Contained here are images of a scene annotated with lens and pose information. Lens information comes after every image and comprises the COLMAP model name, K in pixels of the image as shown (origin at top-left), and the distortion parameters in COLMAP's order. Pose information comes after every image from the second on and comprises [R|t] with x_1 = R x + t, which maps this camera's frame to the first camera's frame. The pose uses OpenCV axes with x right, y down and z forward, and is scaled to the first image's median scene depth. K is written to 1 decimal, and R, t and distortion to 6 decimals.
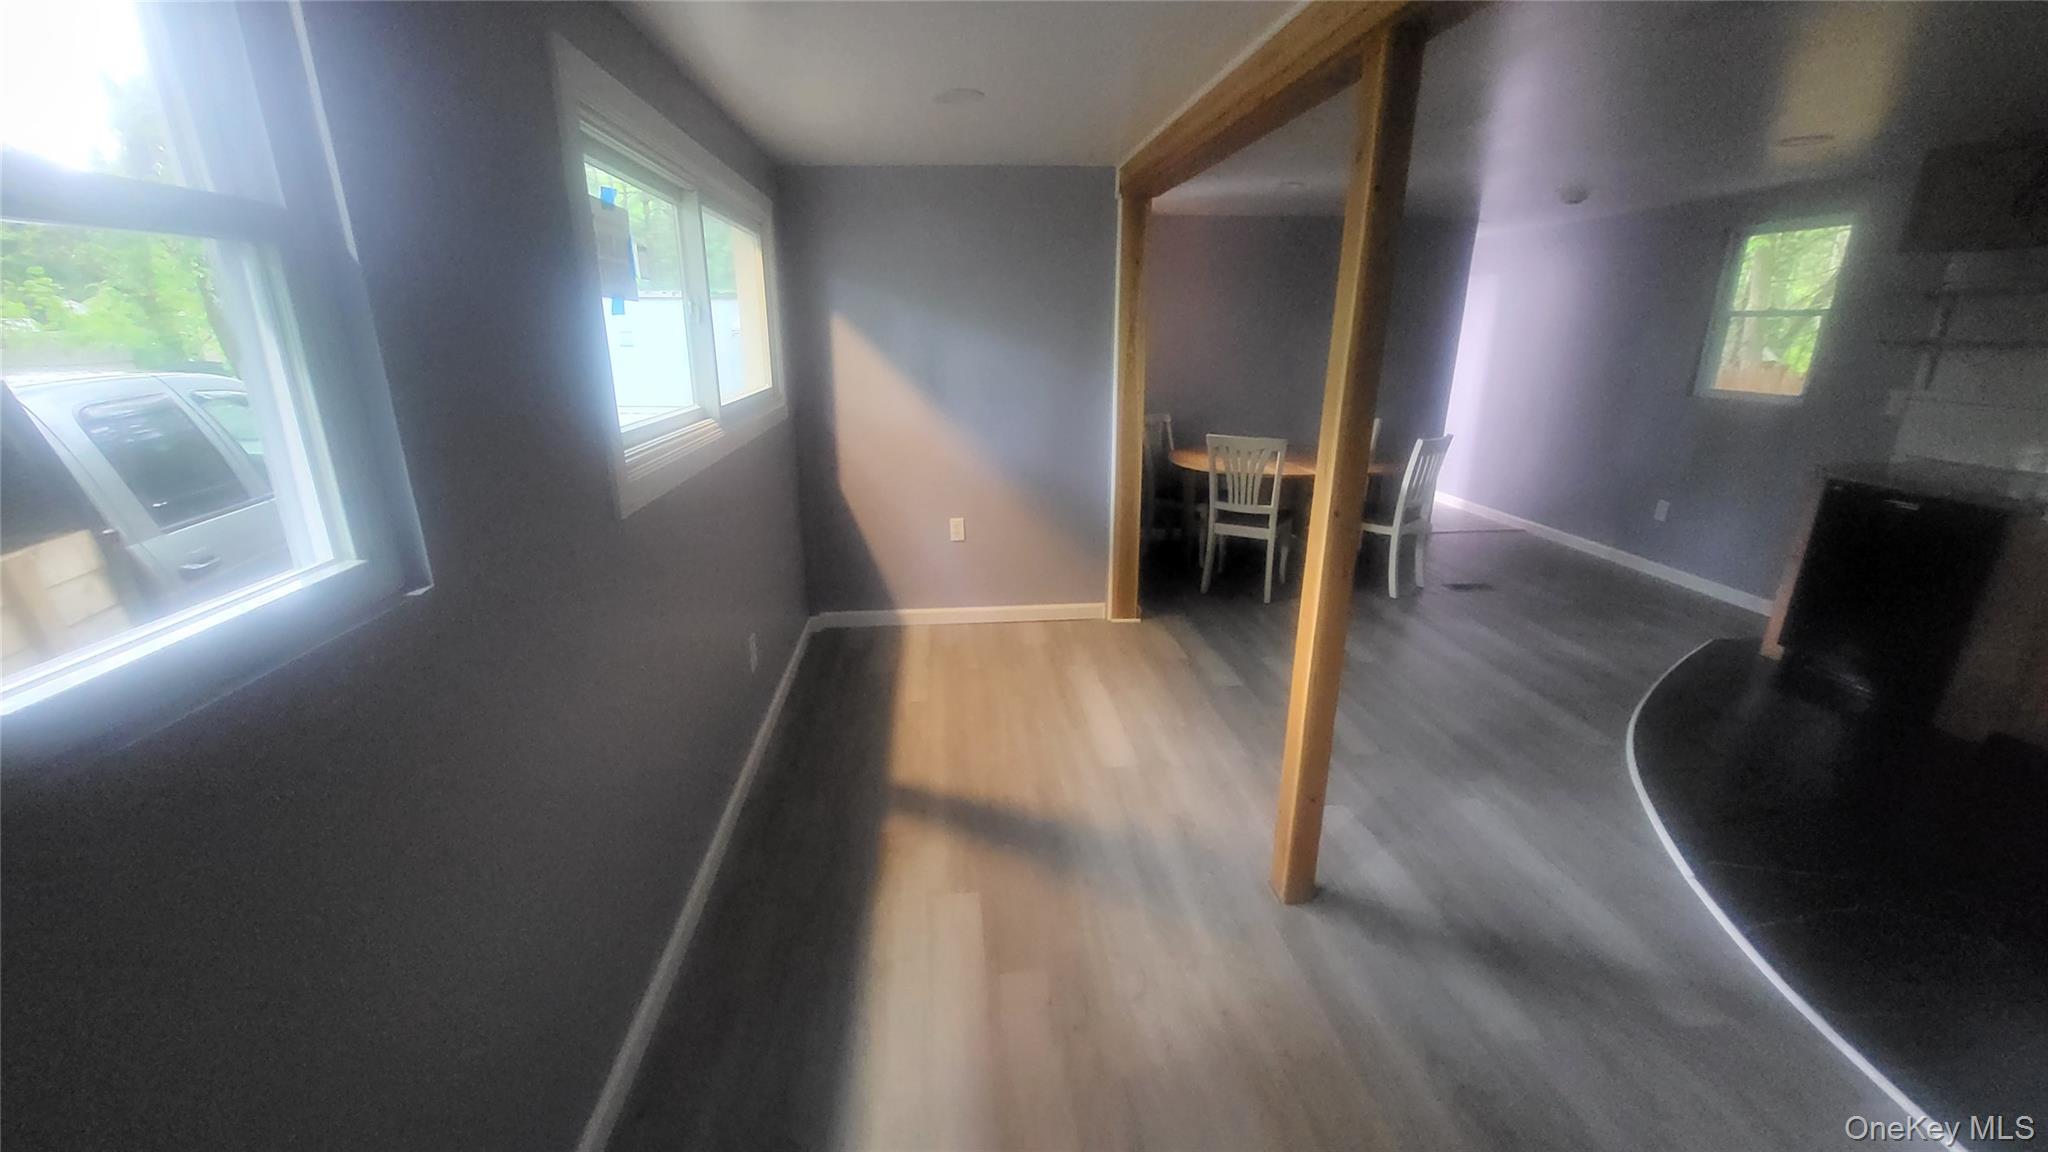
lens RADIAL K [[812.1, 0, 1012.6], [0, 812.1, 584.8], [0, 0, 1]] dist [0.003019, -0.000290]
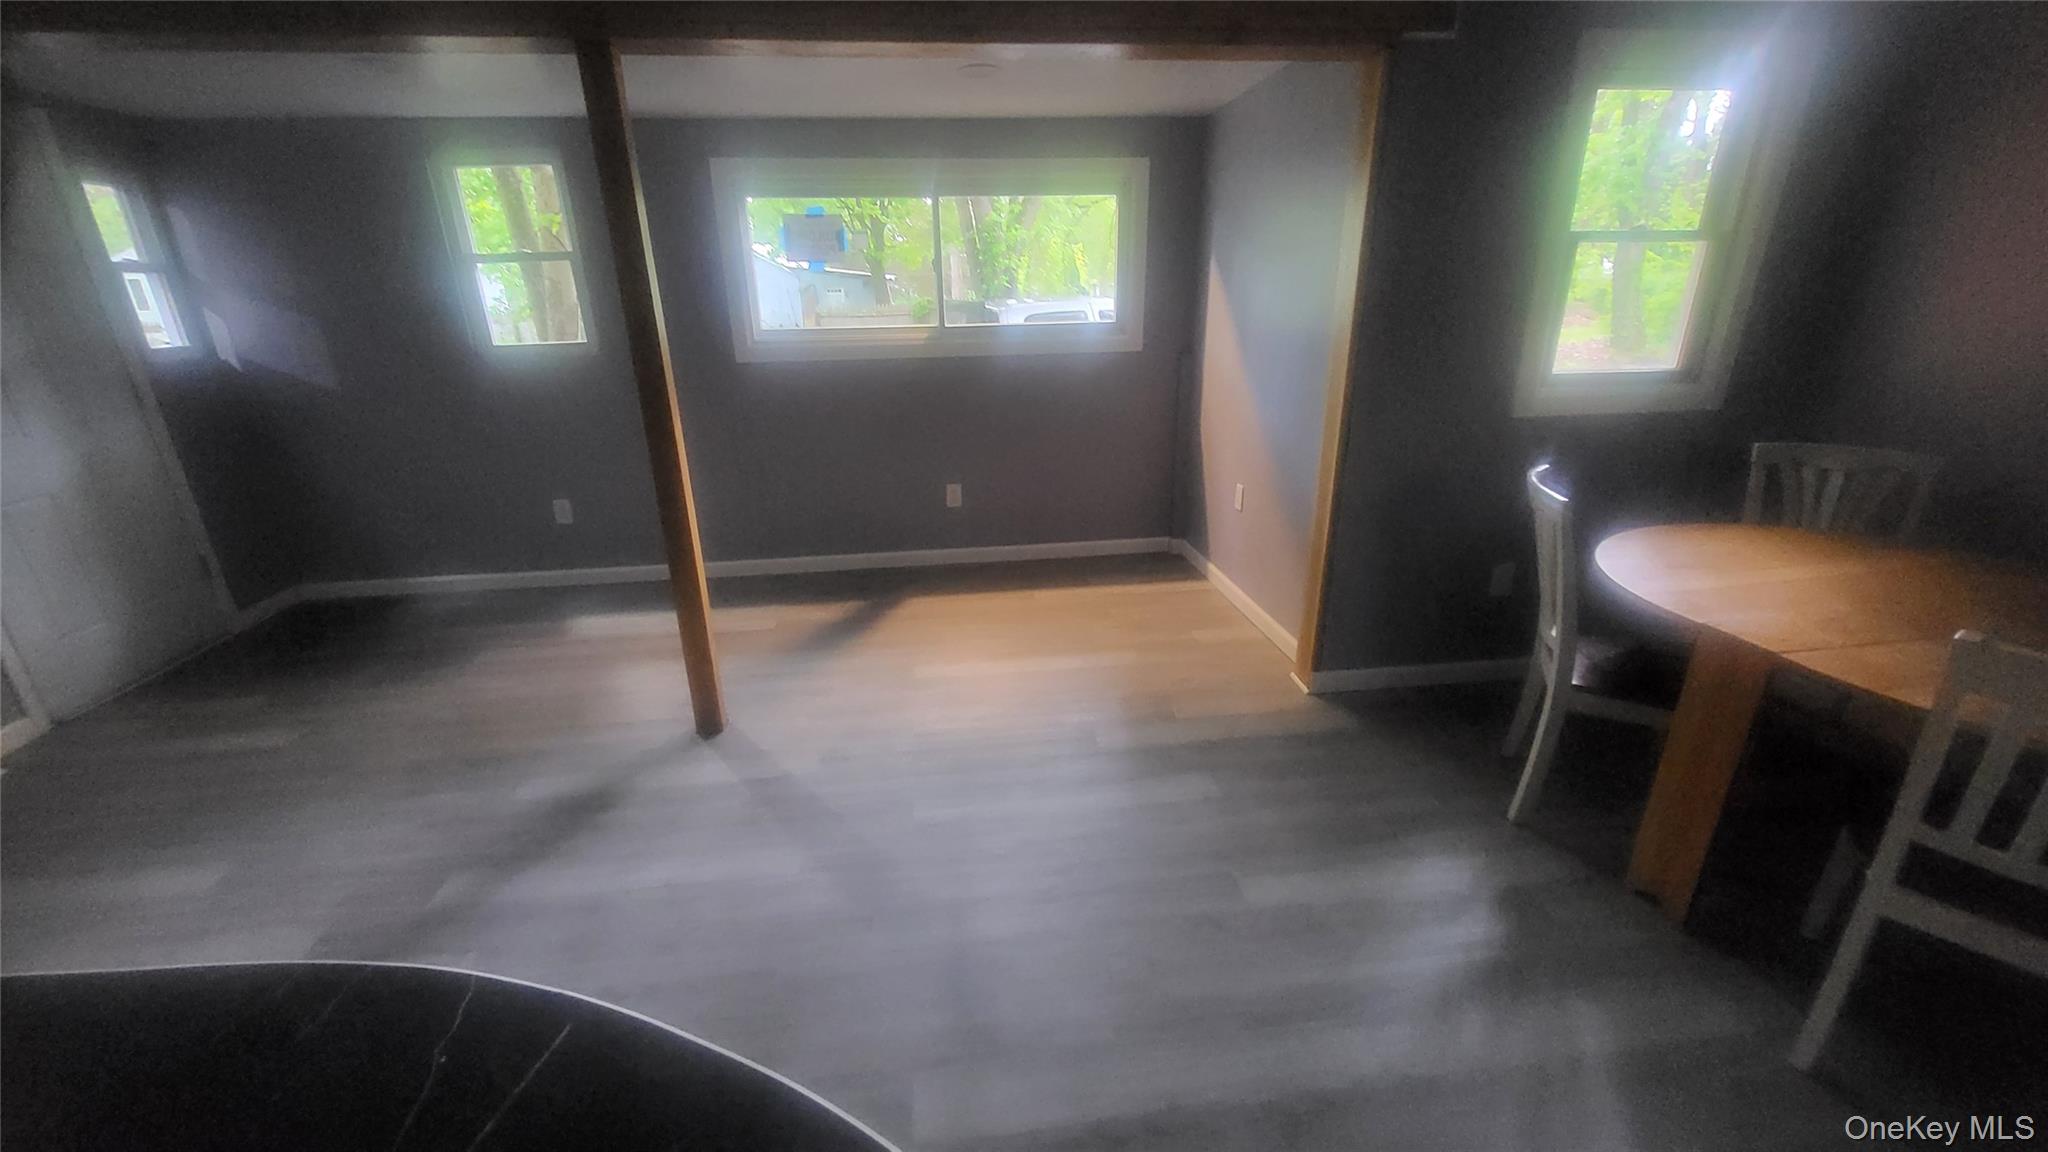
lens RADIAL K [[812.1, 0, 1012.6], [0, 812.1, 584.8], [0, 0, 1]] dist [0.003019, -0.000290]
pose [[0.036713, 0.354837, -0.934207, 1.025760], [-0.296116, 0.896716, 0.328960, -0.259509], [0.954446, 0.264556, 0.137994, 0.854841]]
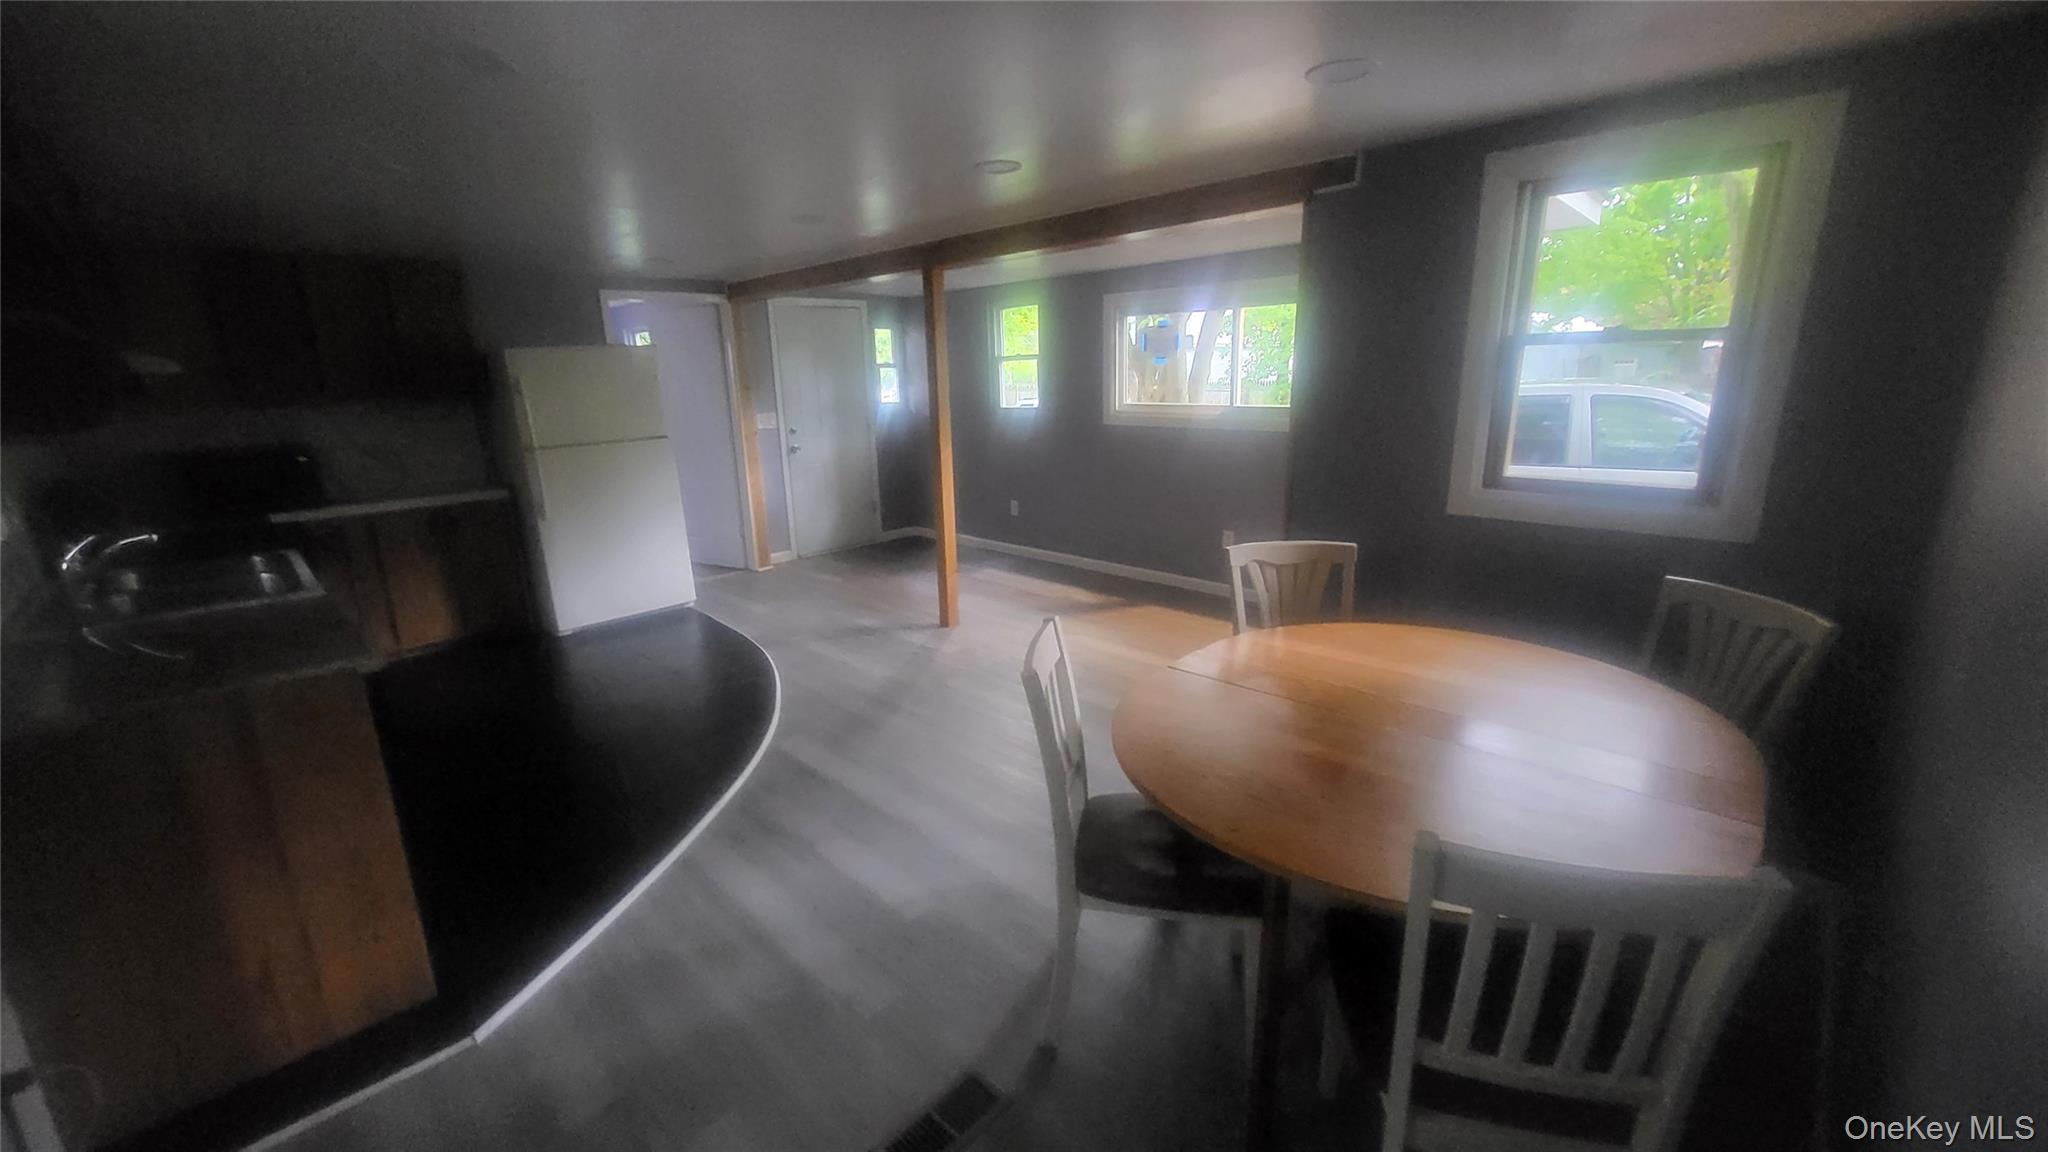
lens RADIAL K [[812.1, 0, 1012.6], [0, 812.1, 584.8], [0, 0, 1]] dist [0.003019, -0.000290]
pose [[-0.767357, 0.188698, -0.612827, 1.081036], [-0.172272, 0.859913, 0.480492, -0.559980], [0.617646, 0.474282, -0.627352, 1.712693]]
